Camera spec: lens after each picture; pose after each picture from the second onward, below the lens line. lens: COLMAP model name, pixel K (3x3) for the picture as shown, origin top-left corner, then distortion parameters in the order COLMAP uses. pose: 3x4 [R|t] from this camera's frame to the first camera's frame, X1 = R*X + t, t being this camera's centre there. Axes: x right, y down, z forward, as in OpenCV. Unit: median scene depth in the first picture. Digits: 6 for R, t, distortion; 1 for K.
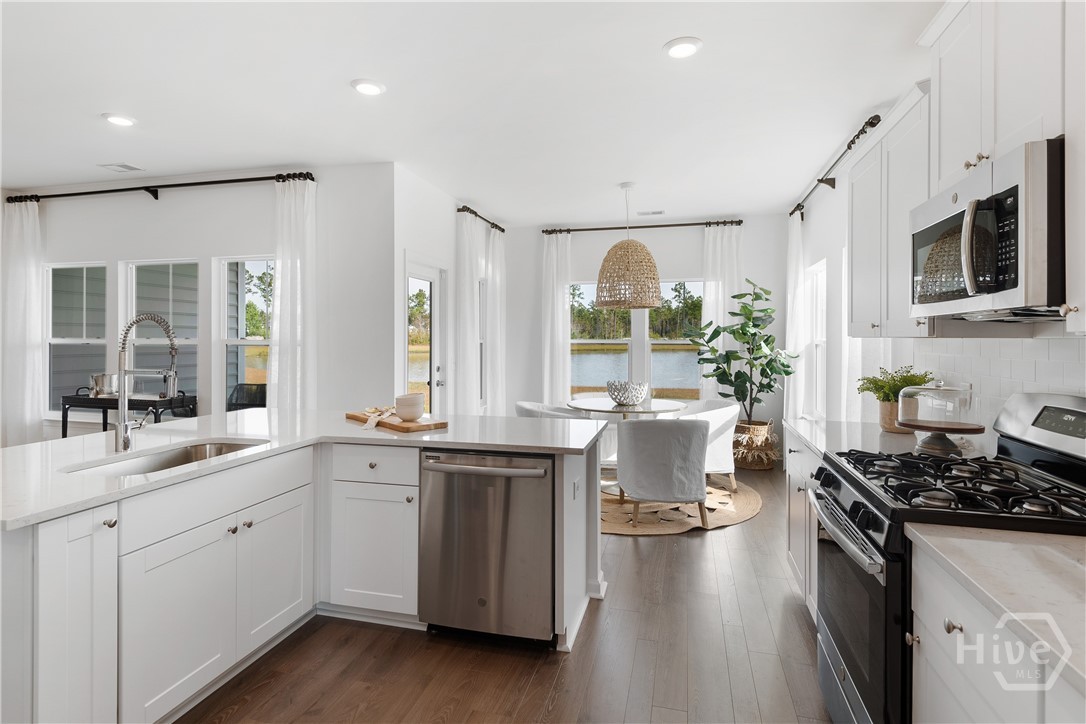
lens RADIAL K [[536.7, 0, 545.1], [0, 536.7, 353.2], [0, 0, 1]] dist [-0.013609, -0.001271]
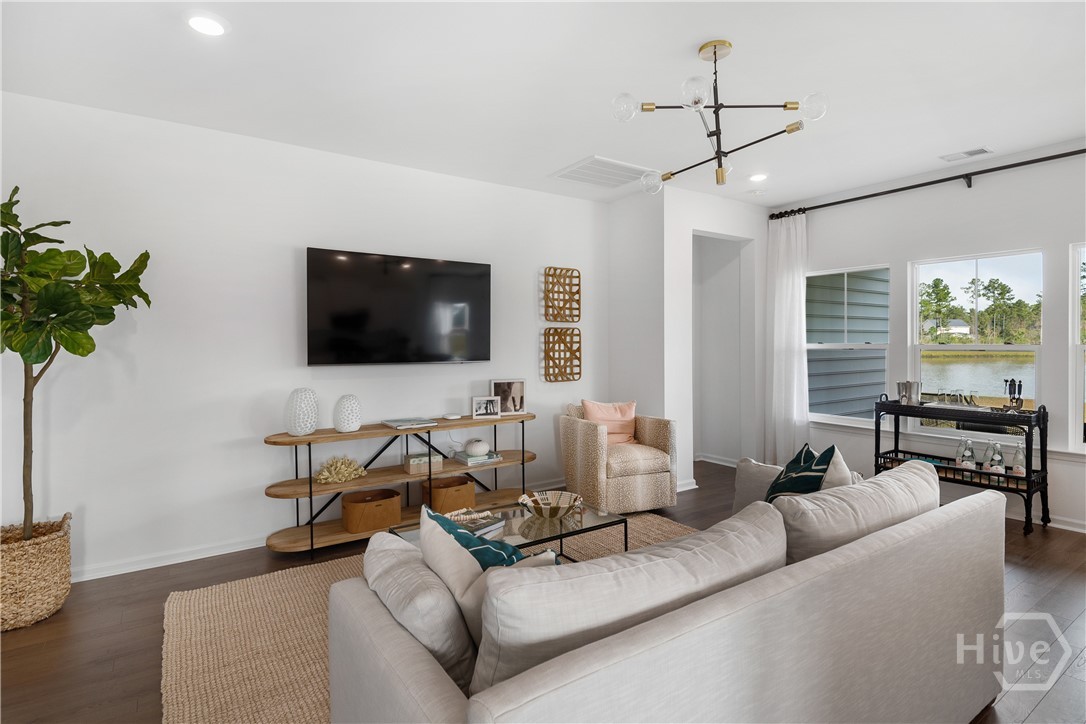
lens RADIAL K [[536.7, 0, 538.5], [0, 536.7, 353.3], [0, 0, 1]] dist [-0.013609, -0.001271]
pose [[0.740057, 0.003888, -0.672532, -0.616596], [-0.006822, 0.999975, -0.001726, -0.004341], [0.672509, 0.005865, 0.740066, -0.133031]]
